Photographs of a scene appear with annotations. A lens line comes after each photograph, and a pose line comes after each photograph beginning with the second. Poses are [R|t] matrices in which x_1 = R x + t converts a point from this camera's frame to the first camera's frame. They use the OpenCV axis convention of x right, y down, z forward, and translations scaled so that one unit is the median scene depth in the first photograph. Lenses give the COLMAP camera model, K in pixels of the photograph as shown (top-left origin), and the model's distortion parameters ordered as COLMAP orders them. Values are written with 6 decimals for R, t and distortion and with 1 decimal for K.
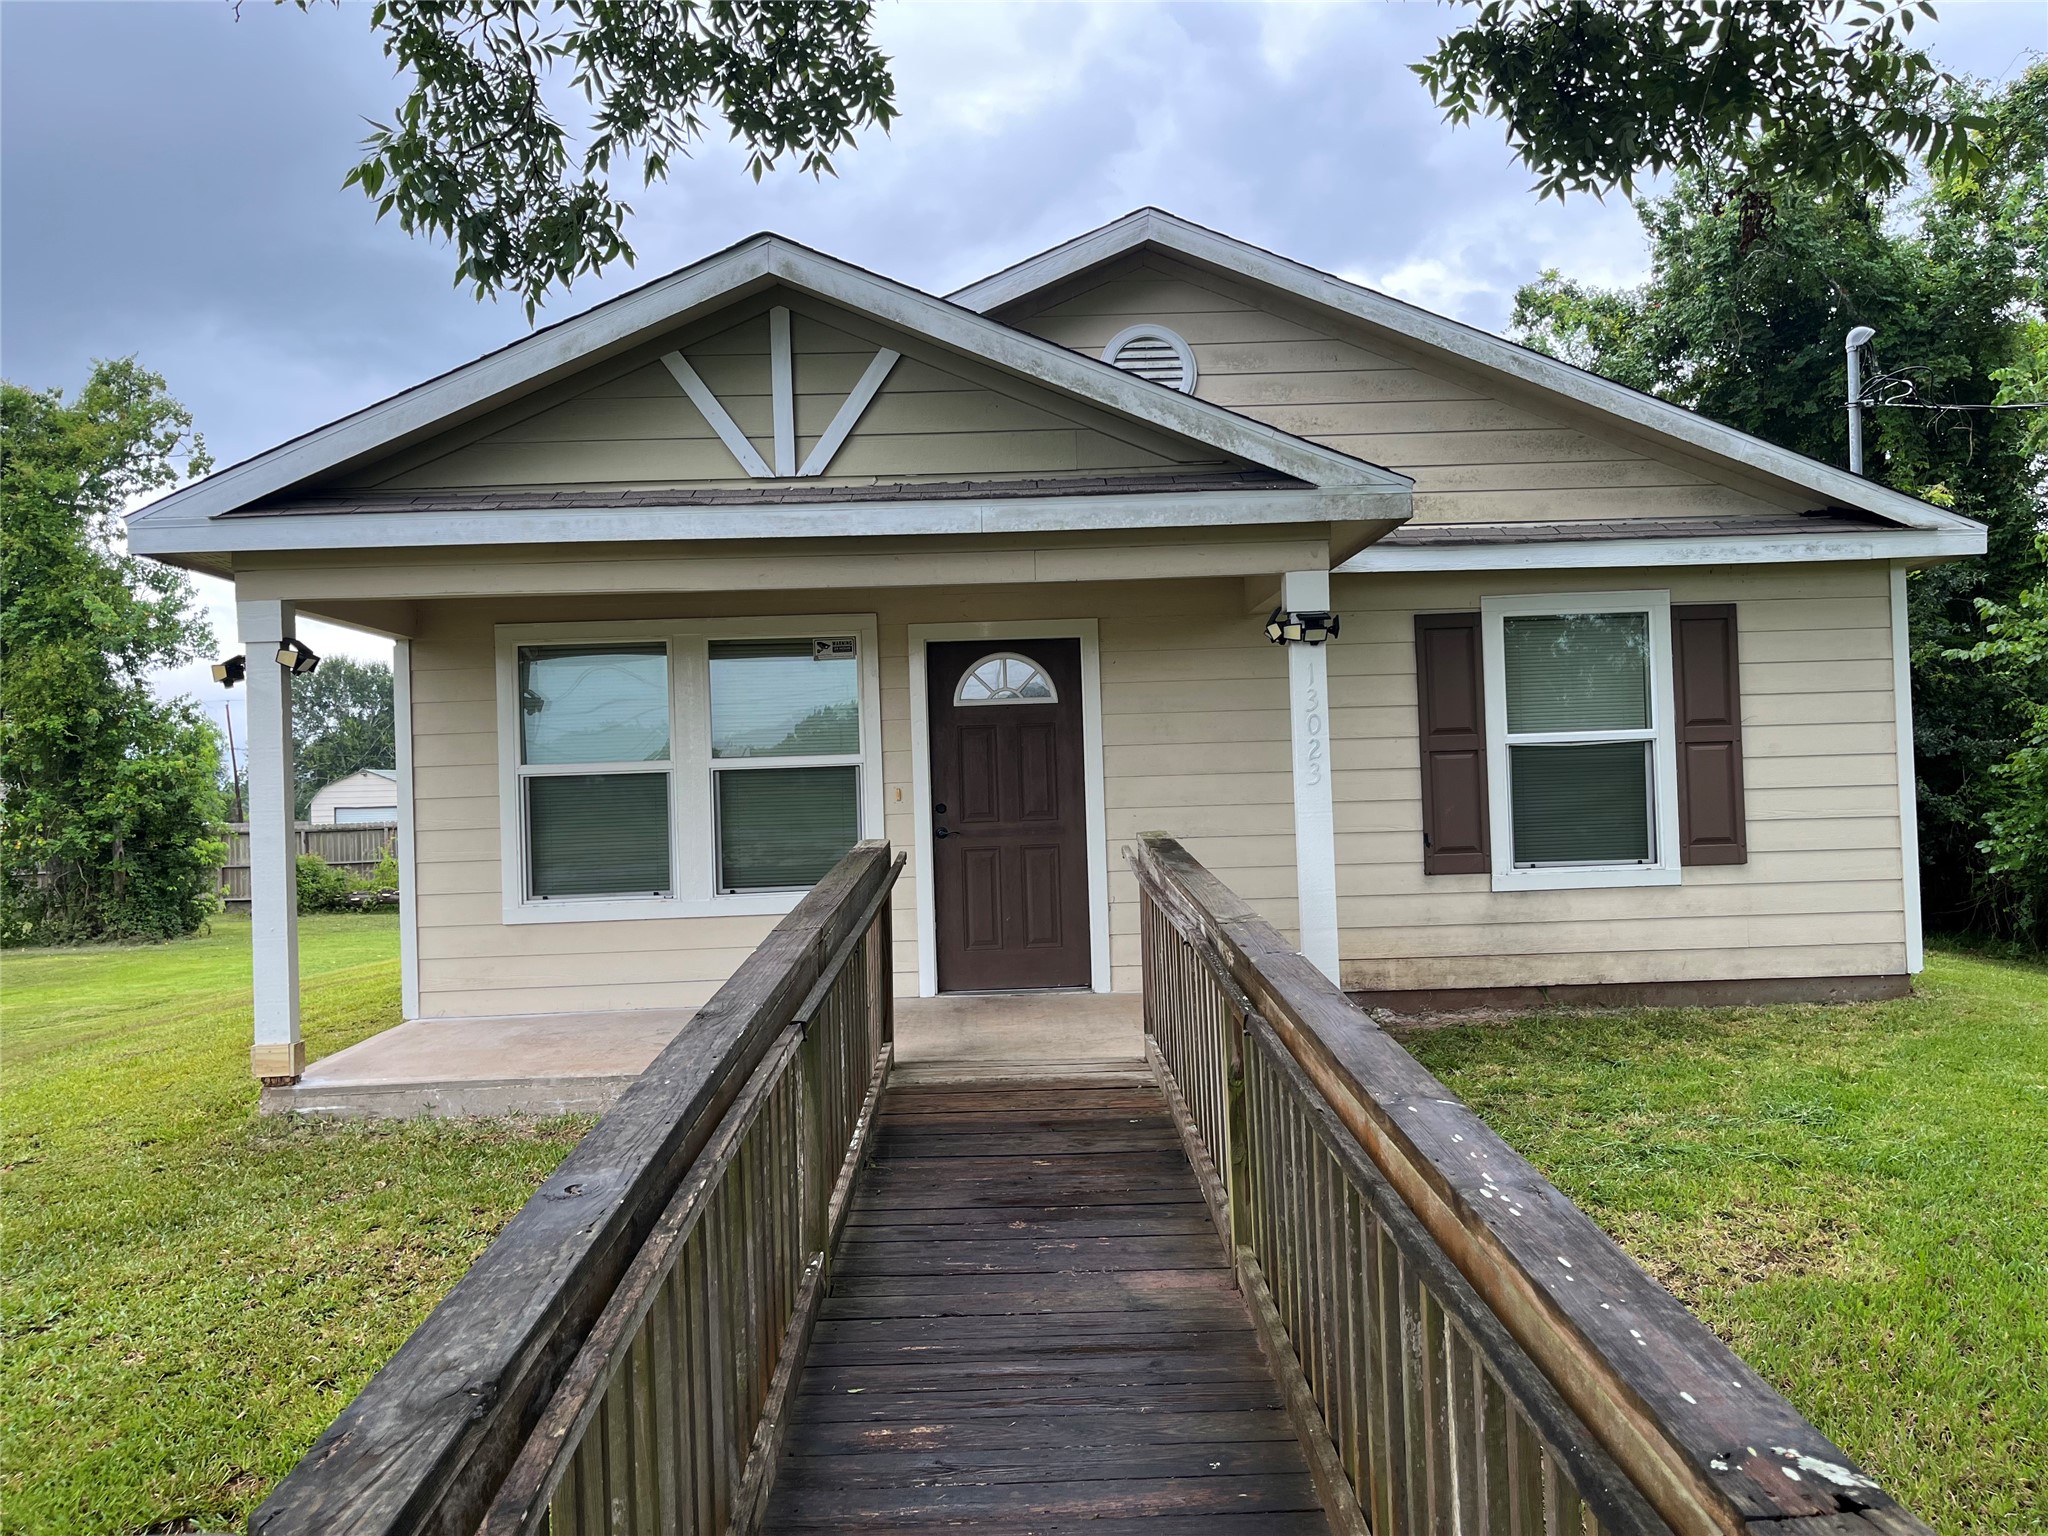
lens RADIAL K [[1559.9, 0, 1027.1], [0, 1559.9, 775.1], [0, 0, 1]] dist [0.028191, -0.018258]
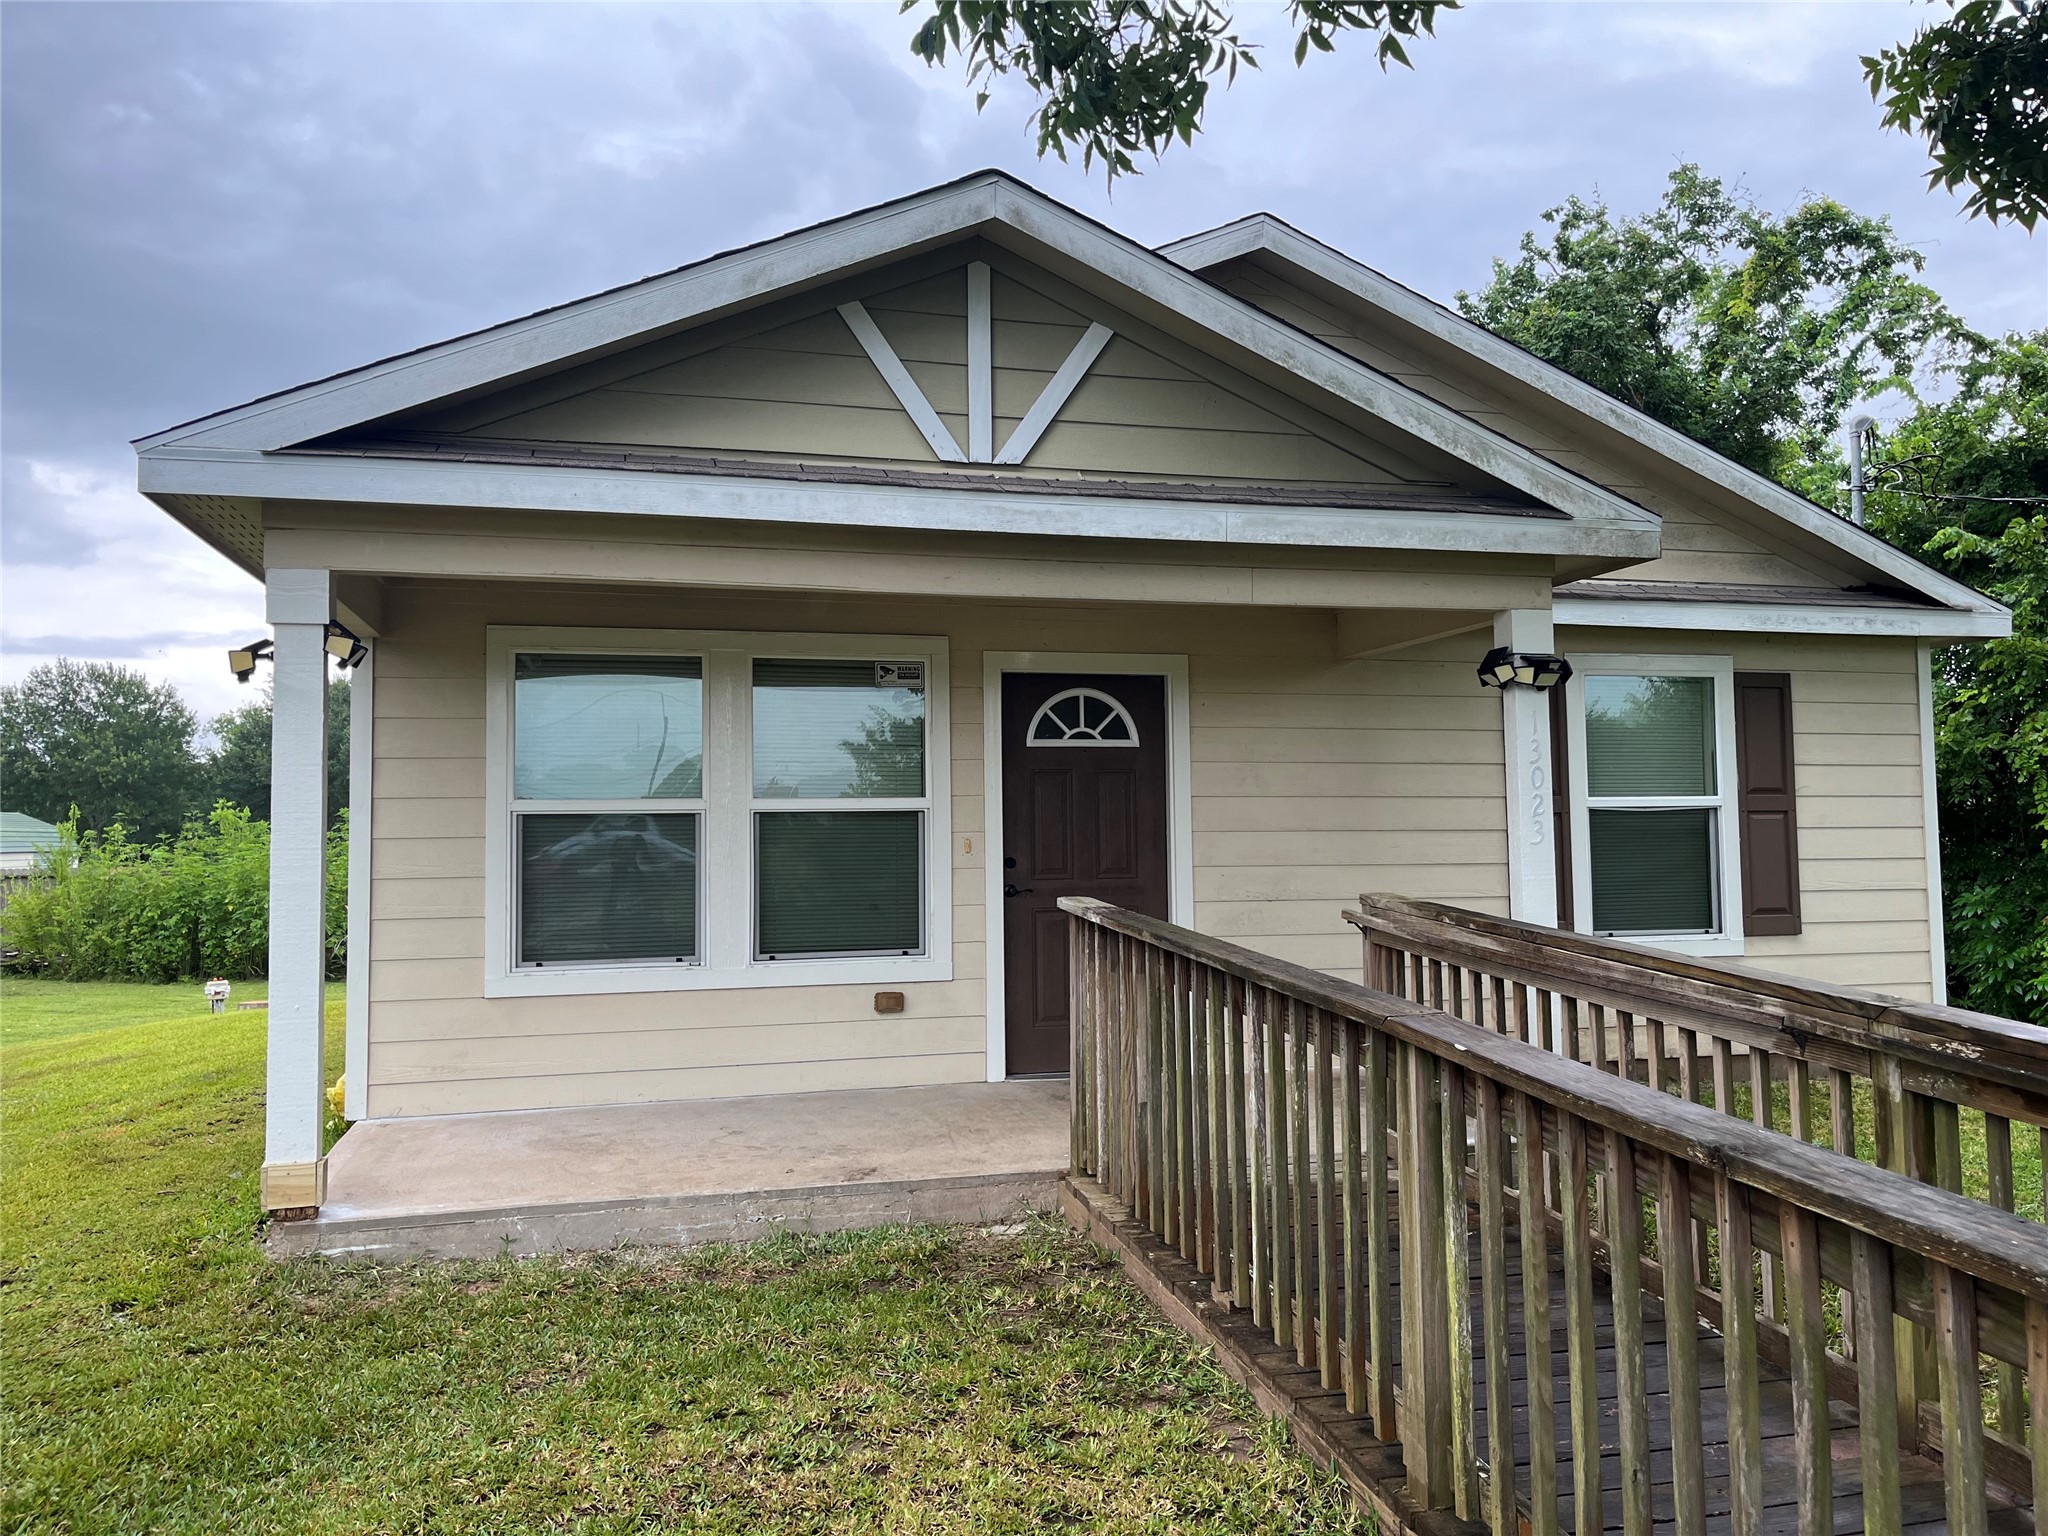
lens RADIAL K [[1559.9, 0, 1021.0], [0, 1559.9, 762.9], [0, 0, 1]] dist [0.028191, -0.018258]
pose [[0.970711, 0.034395, 0.237776, -0.266621], [-0.022946, 0.998448, -0.050752, 0.009903], [-0.239153, 0.043810, 0.969993, 0.153614]]
